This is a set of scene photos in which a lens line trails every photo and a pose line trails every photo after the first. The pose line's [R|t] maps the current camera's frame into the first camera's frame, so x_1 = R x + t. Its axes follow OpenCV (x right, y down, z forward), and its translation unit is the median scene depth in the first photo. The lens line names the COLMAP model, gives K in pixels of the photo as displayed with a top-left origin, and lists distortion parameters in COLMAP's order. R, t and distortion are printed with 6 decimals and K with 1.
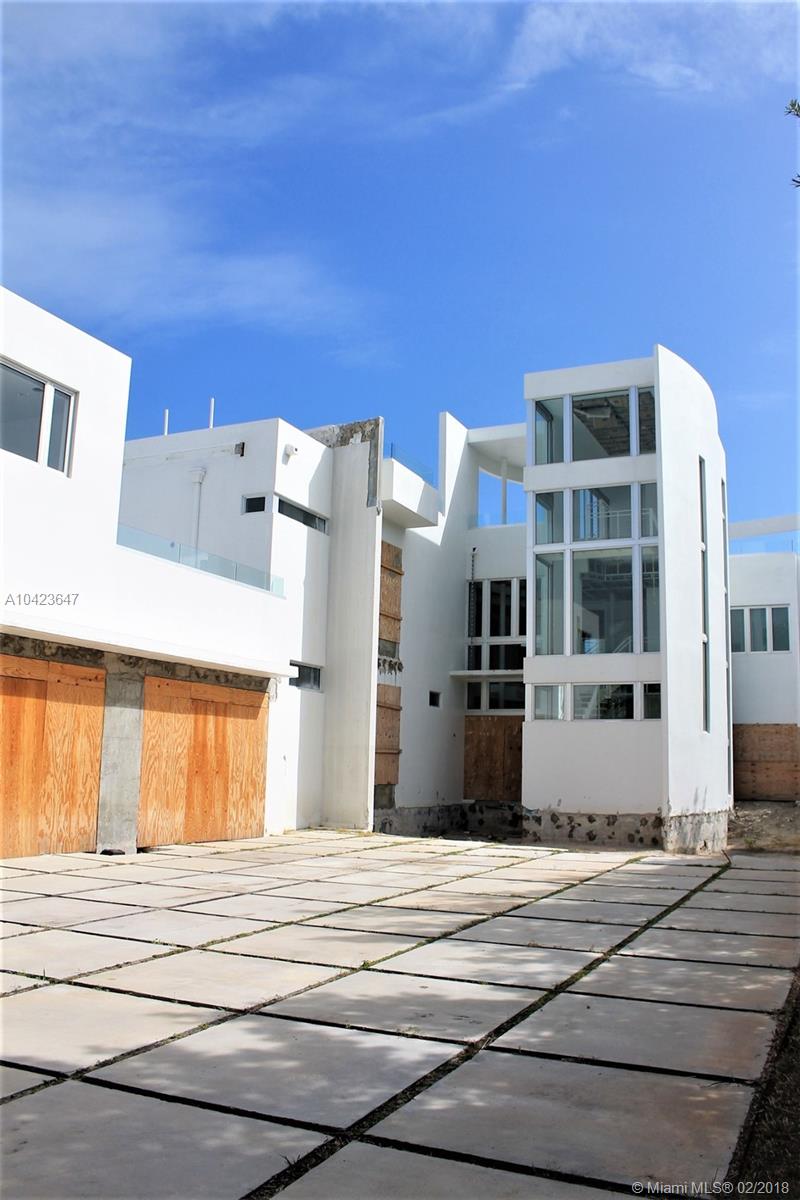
lens RADIAL K [[1000.3, 0, 424.0], [0, 1000.3, 597.9], [0, 0, 1]] dist [-0.164607, 0.148762]
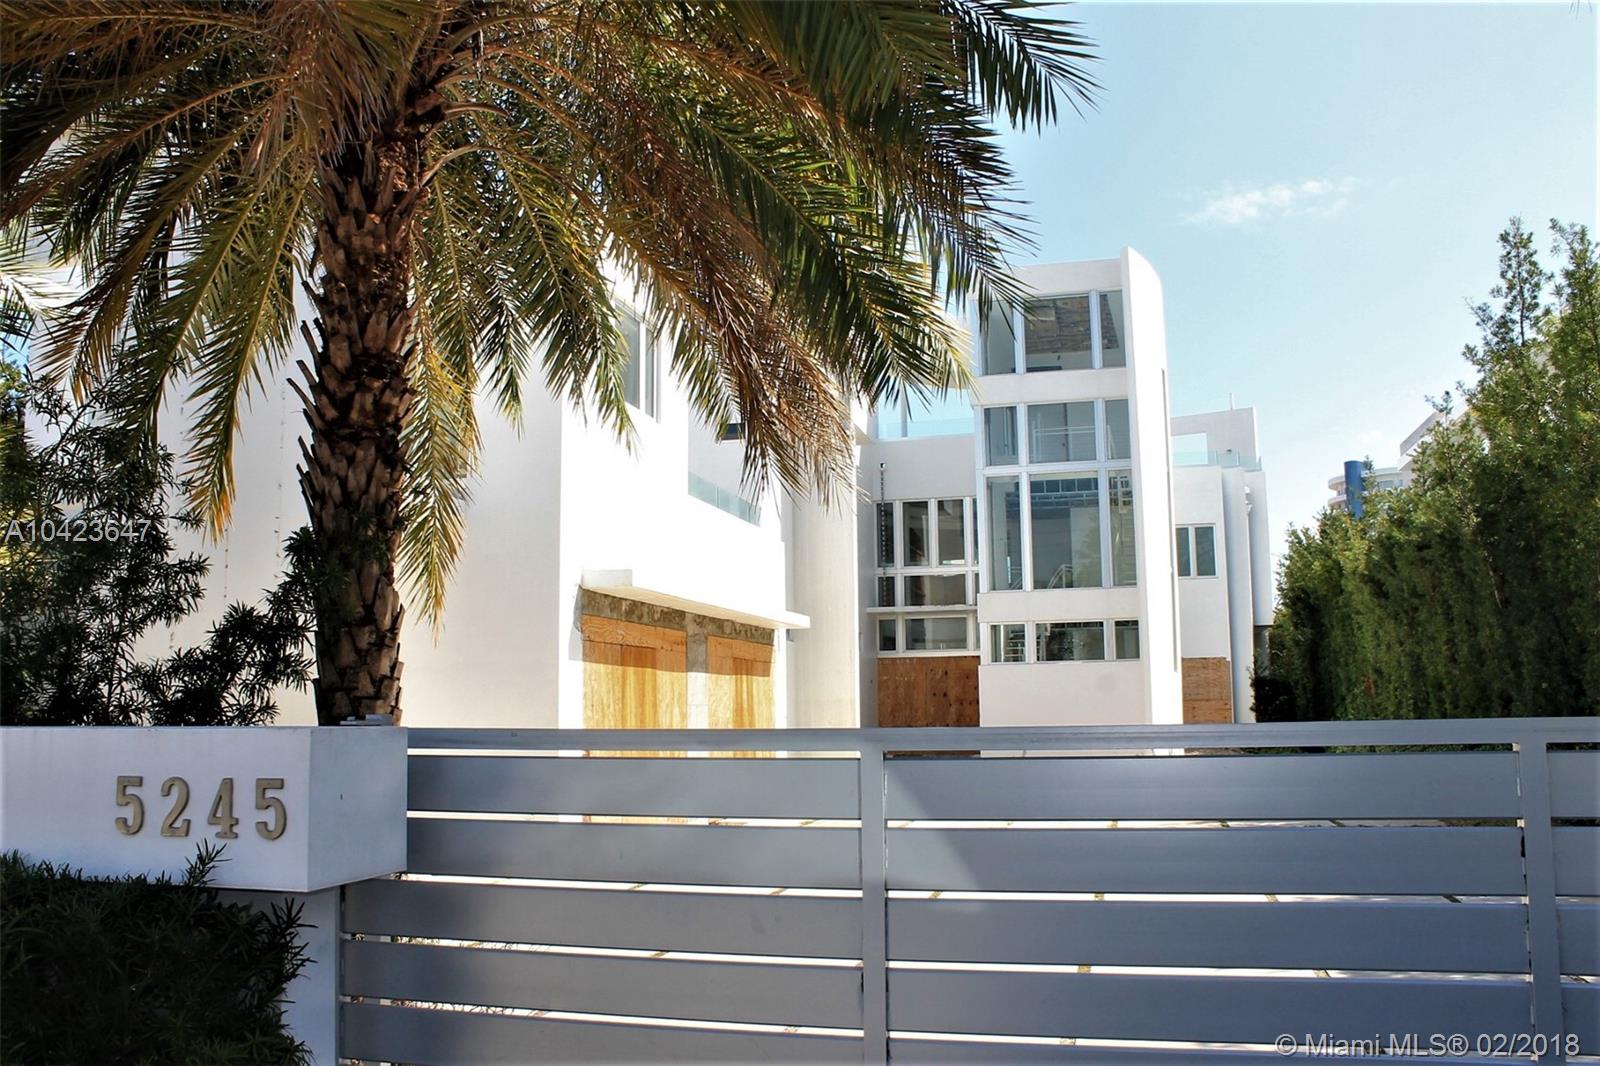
lens RADIAL K [[1333.7, 0, 800.0], [0, 1333.7, 533.0], [0, 0, 1]] dist [-0.164607, 0.148762]
pose [[0.985590, -0.011811, 0.168739, -0.264592], [0.005871, 0.999347, 0.035658, -0.038850], [-0.169049, -0.034153, 0.985016, -0.146861]]
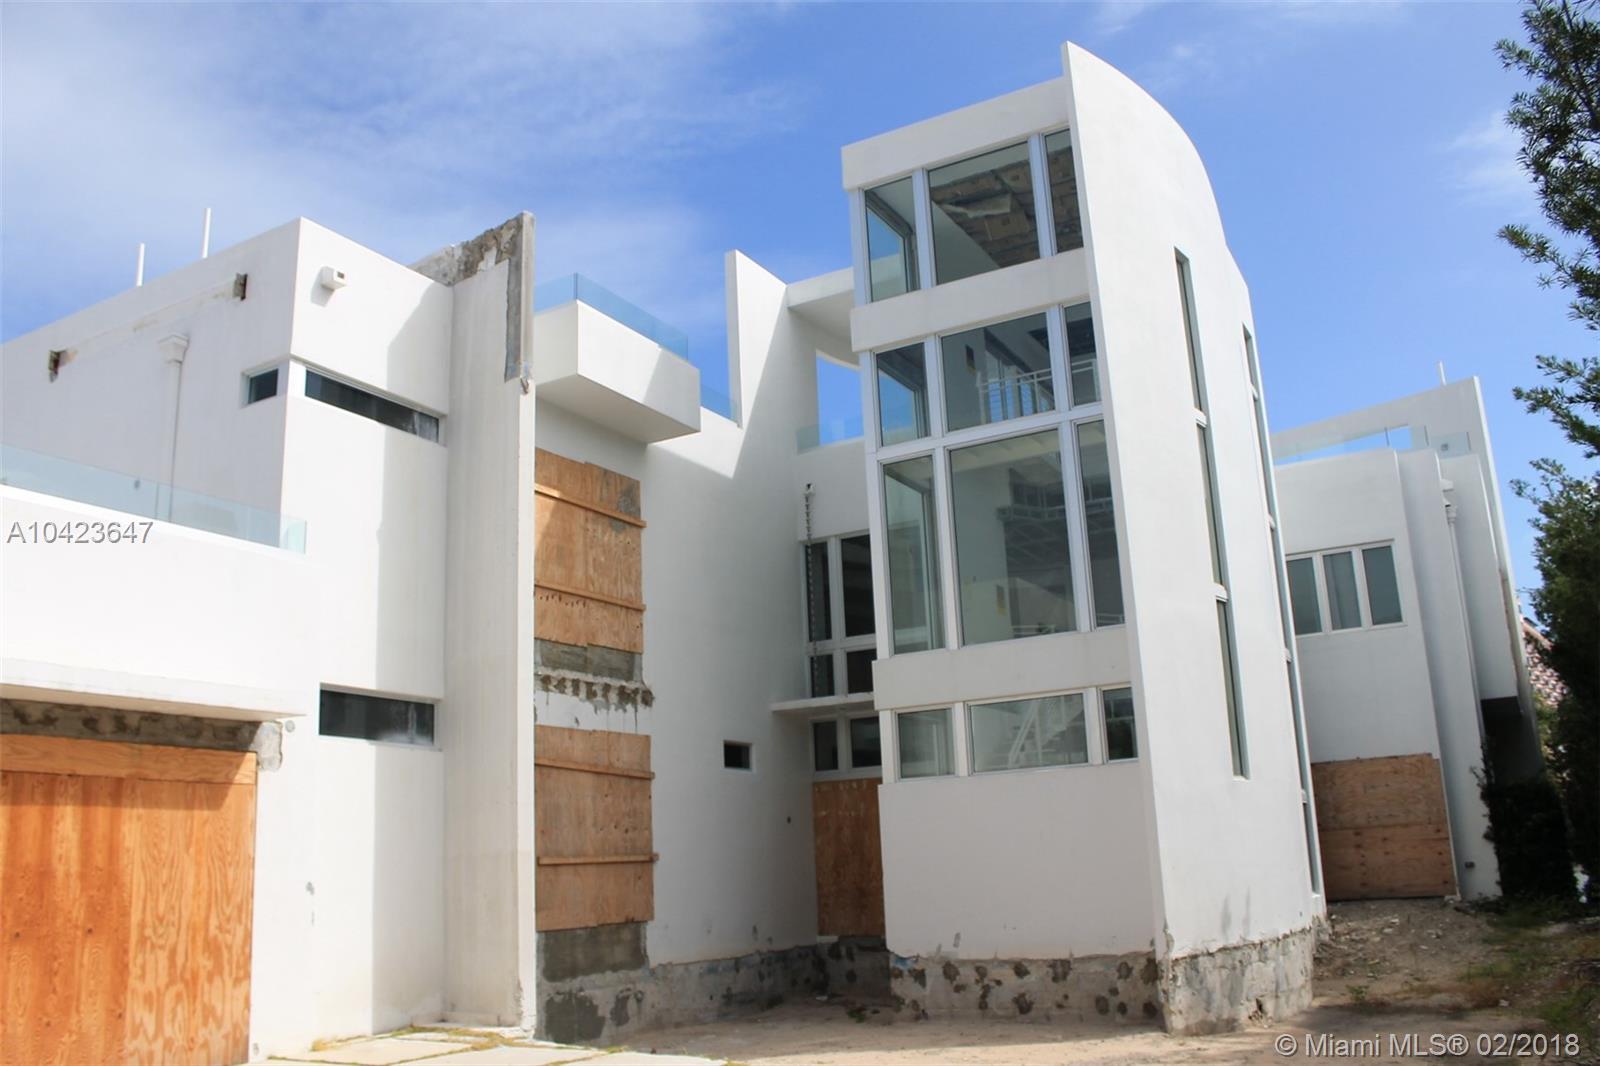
lens RADIAL K [[1333.7, 0, 800.0], [0, 1333.7, 533.0], [0, 0, 1]] dist [-0.164607, 0.148762]
pose [[0.992881, -0.086638, -0.081740, 0.129229], [0.079720, 0.993237, -0.084407, 0.050574], [0.088500, 0.077290, 0.993073, 0.312014]]
